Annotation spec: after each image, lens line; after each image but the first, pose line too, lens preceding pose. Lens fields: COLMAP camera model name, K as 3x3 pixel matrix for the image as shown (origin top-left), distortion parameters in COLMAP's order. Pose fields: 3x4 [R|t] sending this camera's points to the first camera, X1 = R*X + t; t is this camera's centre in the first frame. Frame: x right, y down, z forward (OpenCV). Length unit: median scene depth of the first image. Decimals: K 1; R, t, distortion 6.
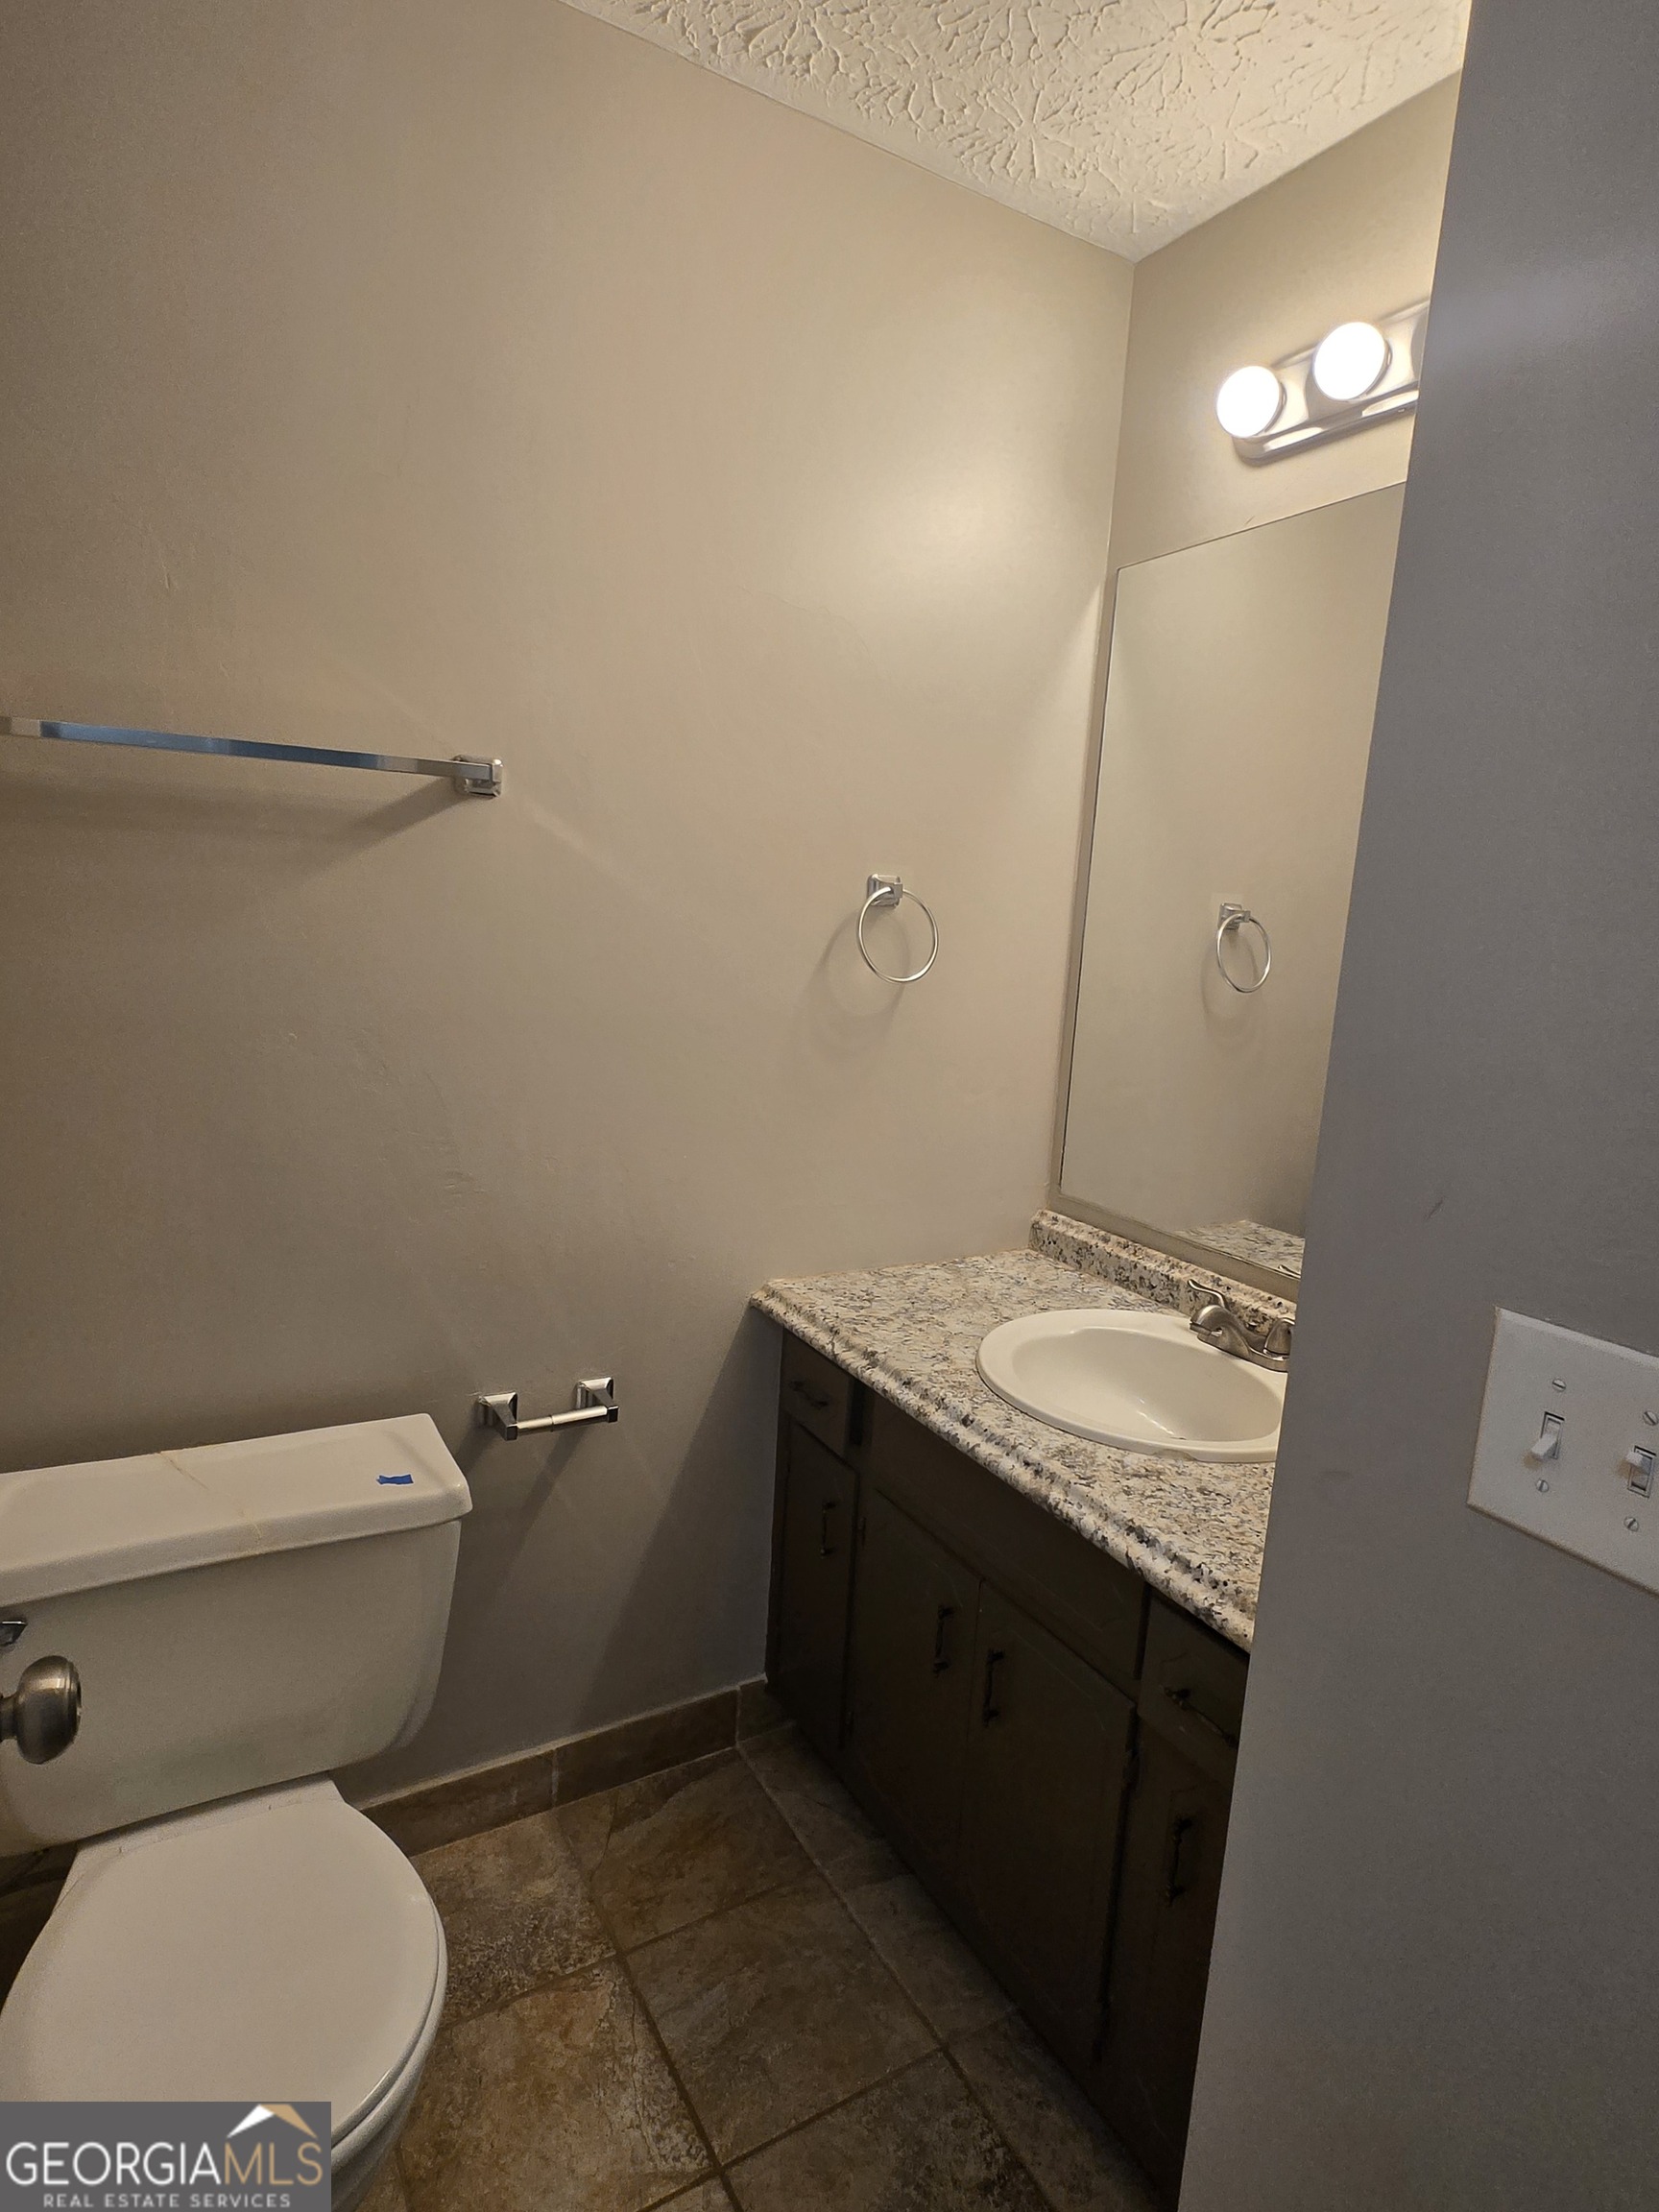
lens RADIAL K [[1172.0, 0, 832.9], [0, 1172.0, 1105.1], [0, 0, 1]] dist [0.003461, -0.002397]
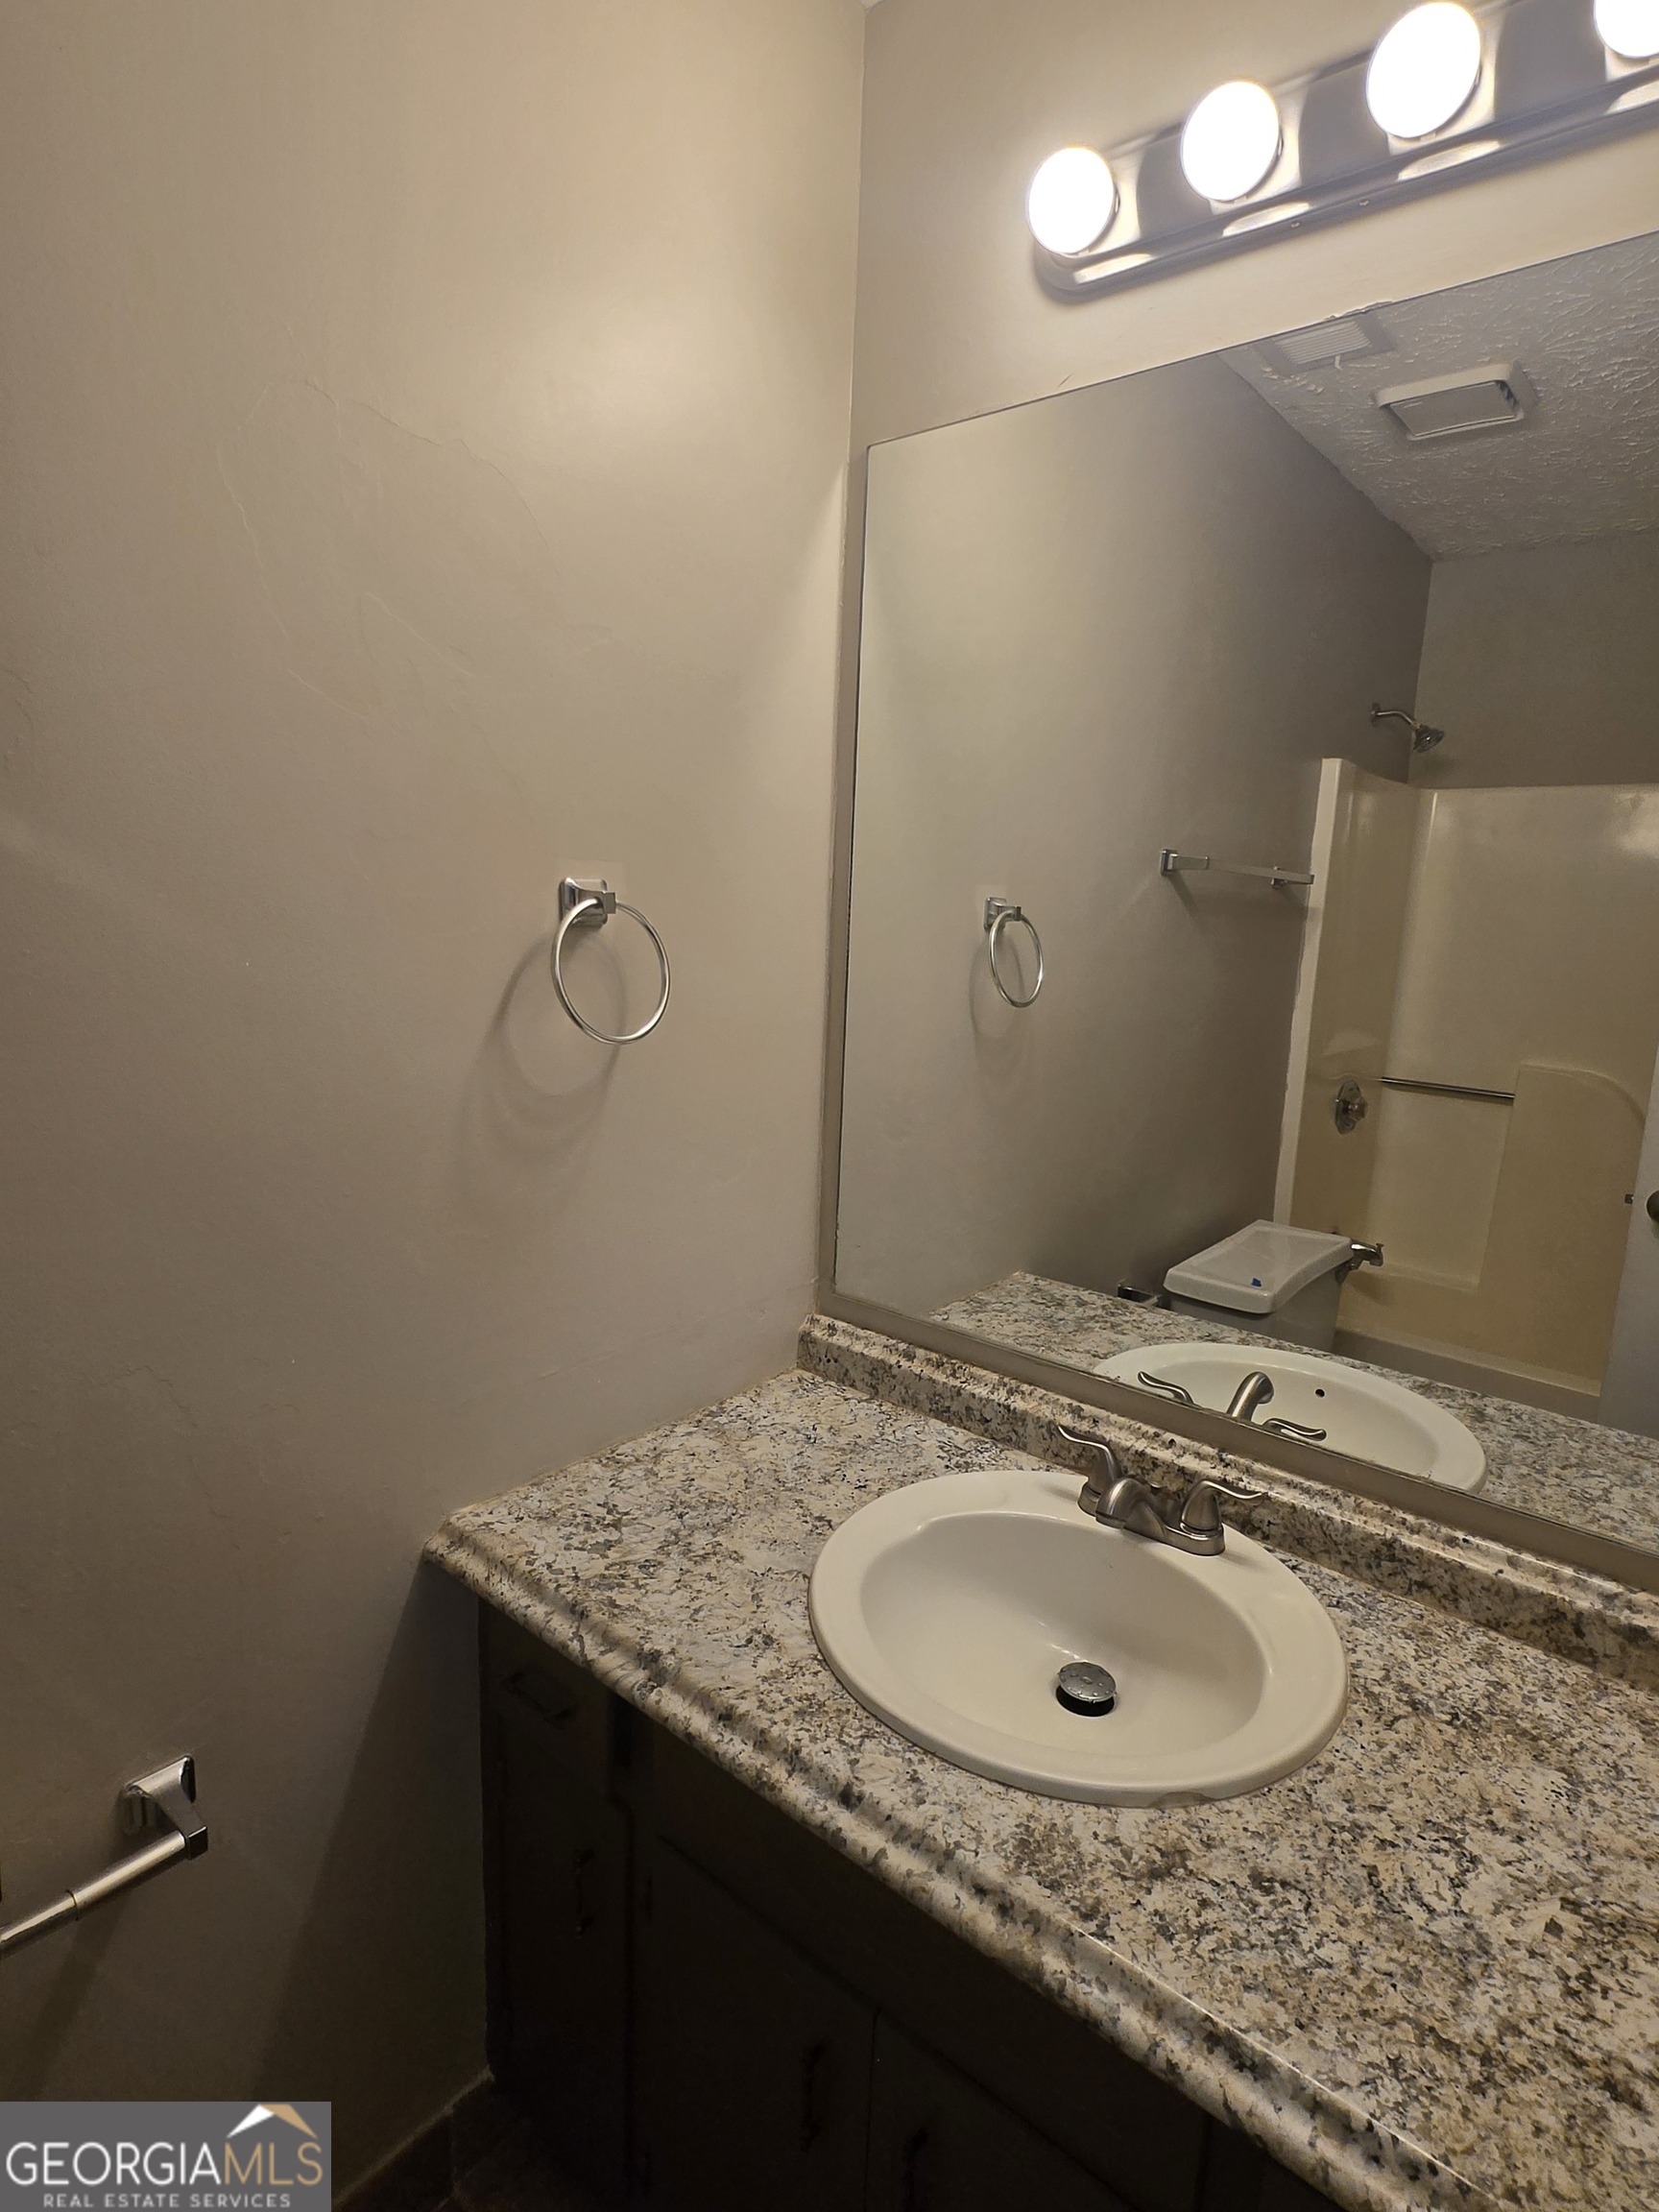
lens RADIAL K [[1172.0, 0, 828.3], [0, 1172.0, 1101.8], [0, 0, 1]] dist [0.003461, -0.002397]
pose [[0.944816, -0.082236, 0.317111, -0.046498], [0.074553, 0.996556, 0.036308, -0.088195], [-0.319004, -0.010663, 0.947693, 0.341902]]
